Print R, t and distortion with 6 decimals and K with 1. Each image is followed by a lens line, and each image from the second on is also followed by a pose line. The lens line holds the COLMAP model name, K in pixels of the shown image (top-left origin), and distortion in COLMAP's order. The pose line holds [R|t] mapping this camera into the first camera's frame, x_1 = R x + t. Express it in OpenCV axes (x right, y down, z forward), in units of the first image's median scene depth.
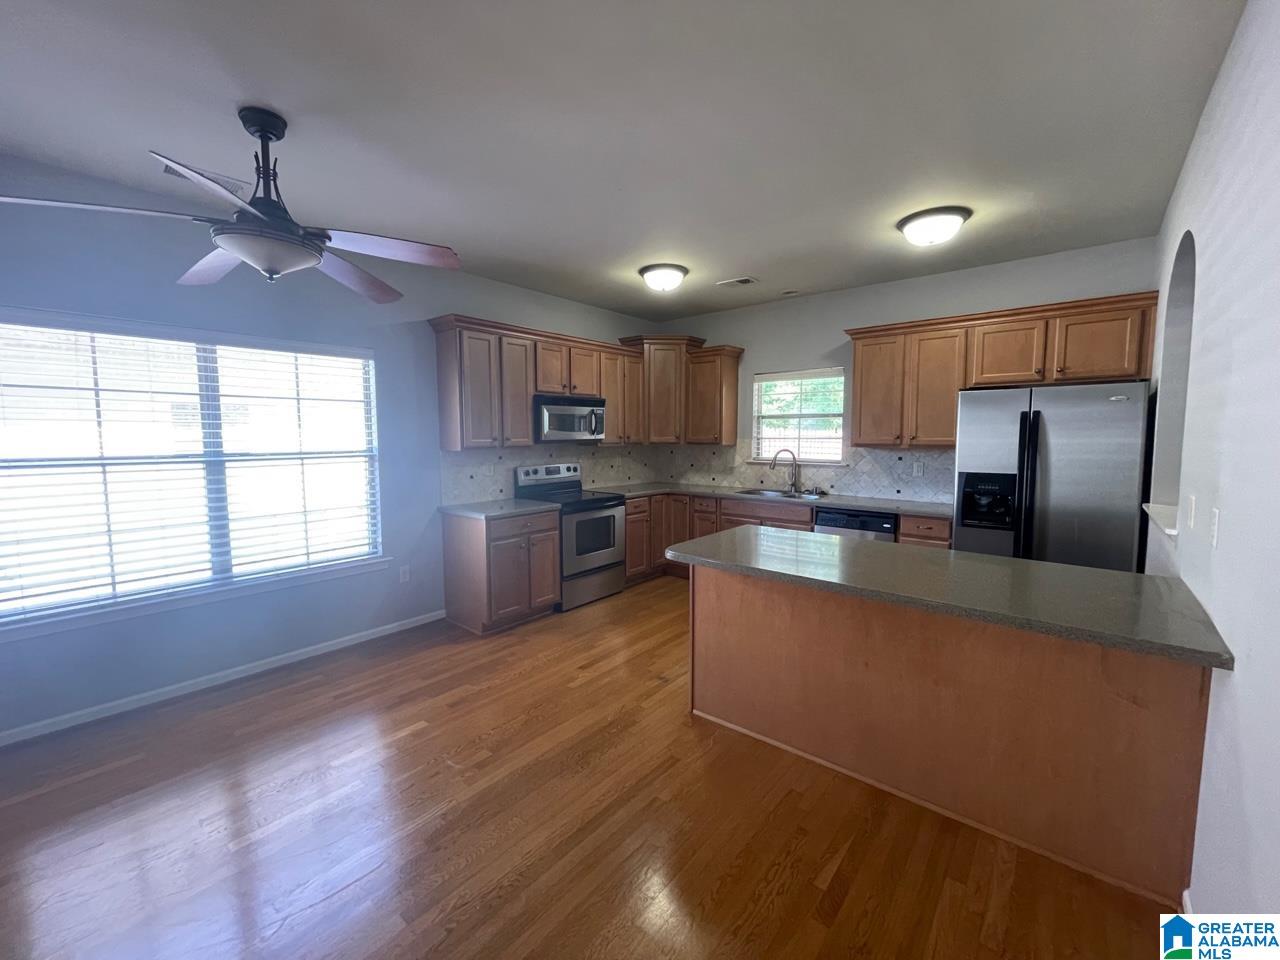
lens RADIAL K [[520.8, 0, 629.6], [0, 520.8, 477.2], [0, 0, 1]] dist [-0.002189, -0.001187]
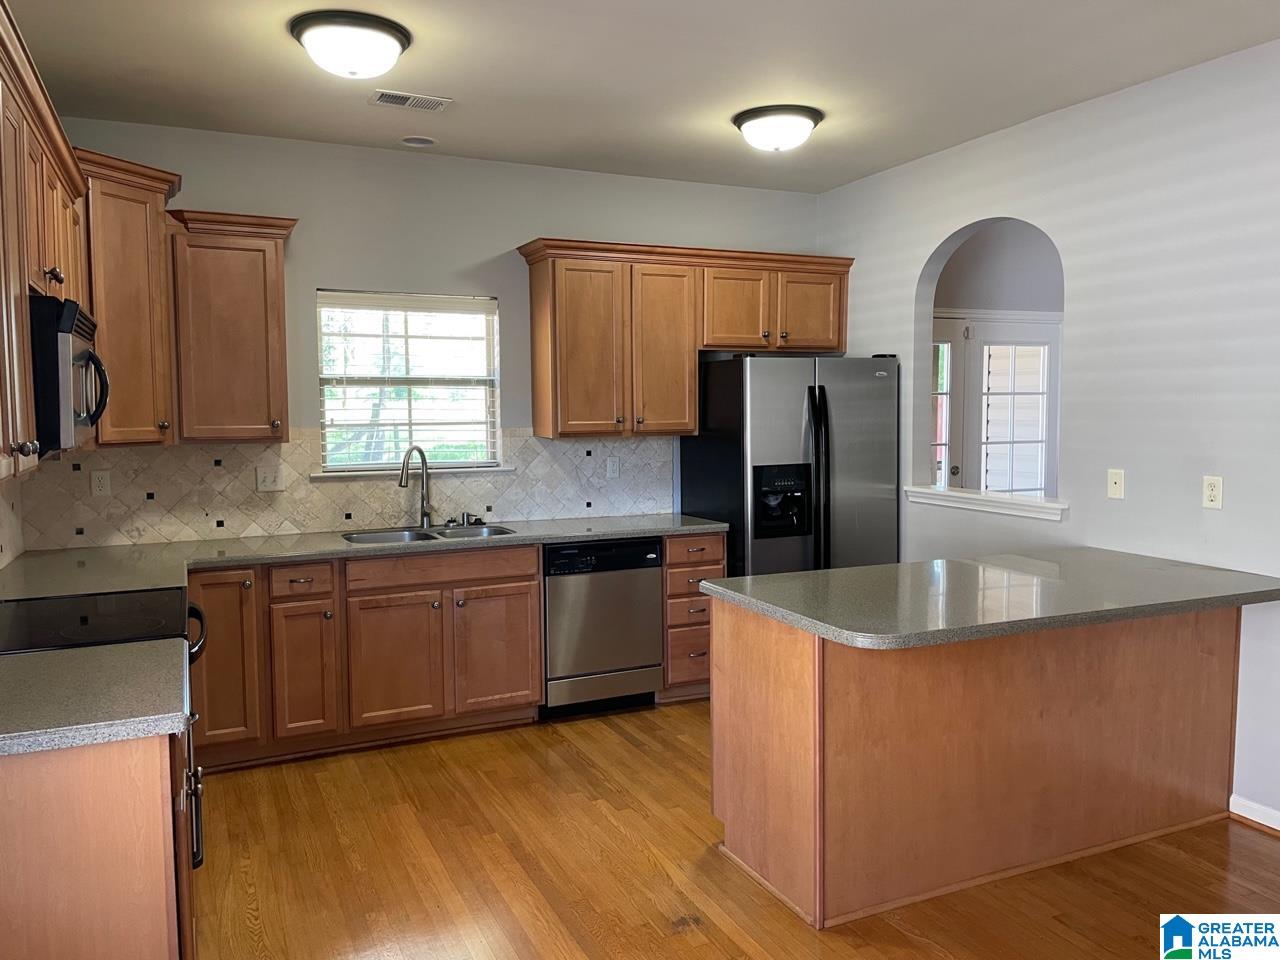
lens RADIAL K [[981.6, 0, 636.1], [0, 981.6, 480.7], [0, 0, 1]] dist [0.085299, -0.105181]
pose [[0.414521, -0.073215, 0.907090, -0.585751], [0.079672, 0.995851, 0.043971, -0.053680], [-0.906546, 0.054043, 0.418634, 0.473790]]
